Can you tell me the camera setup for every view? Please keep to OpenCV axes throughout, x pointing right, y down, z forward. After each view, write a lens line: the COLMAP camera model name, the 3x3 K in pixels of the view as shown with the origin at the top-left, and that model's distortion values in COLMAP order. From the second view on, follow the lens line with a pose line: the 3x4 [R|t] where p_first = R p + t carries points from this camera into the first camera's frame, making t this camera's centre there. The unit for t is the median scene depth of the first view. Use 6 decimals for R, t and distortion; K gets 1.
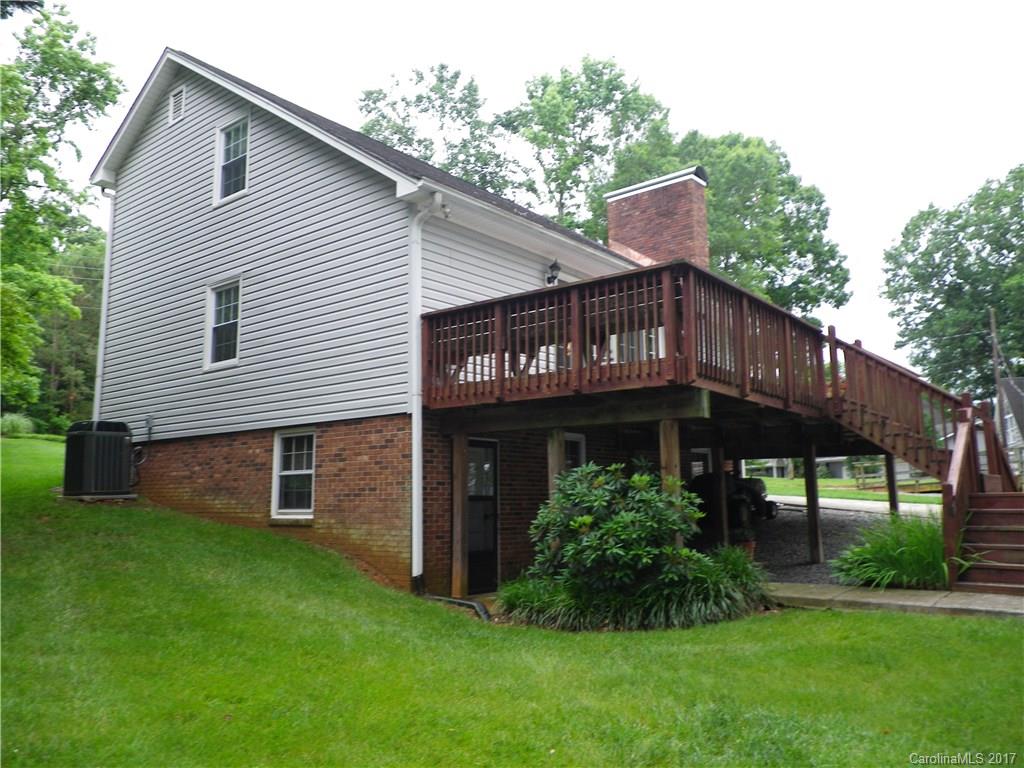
lens RADIAL K [[808.4, 0, 512.0], [0, 808.4, 384.0], [0, 0, 1]] dist [0.044850, -0.052987]
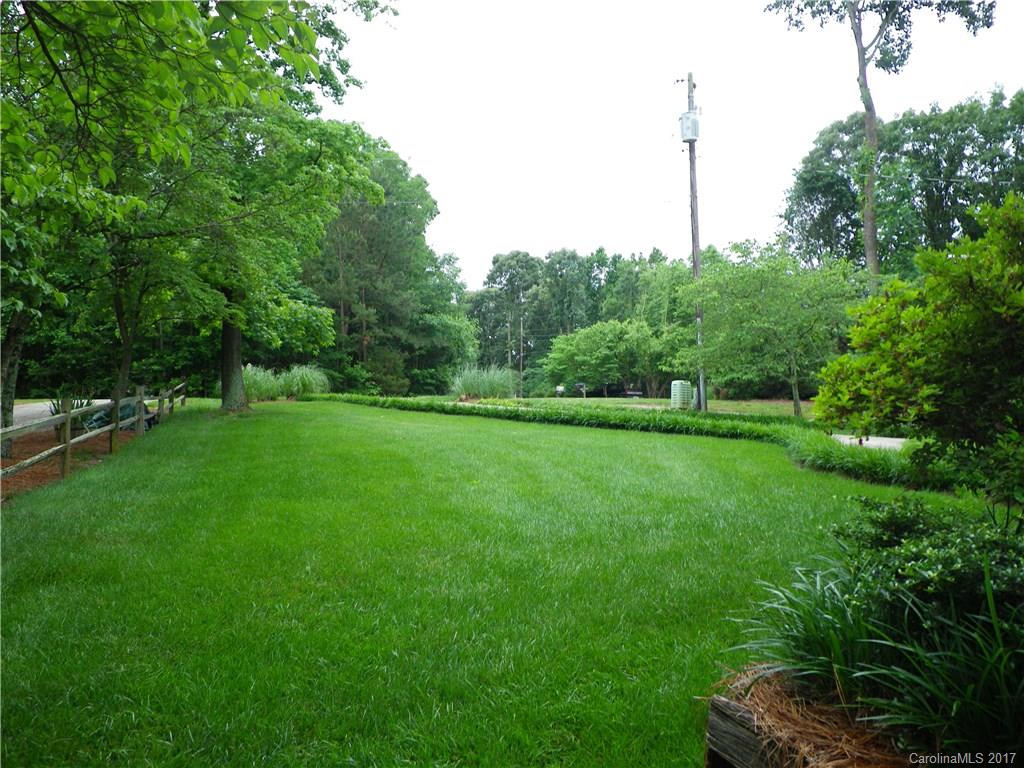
lens RADIAL K [[808.4, 0, 512.0], [0, 808.4, 384.0], [0, 0, 1]] dist [0.044850, -0.052987]
pose [[0.953866, -0.038339, -0.297774, -0.158501], [0.062121, 0.995553, 0.070814, 0.009700], [0.293735, -0.086045, 0.952006, 0.264760]]
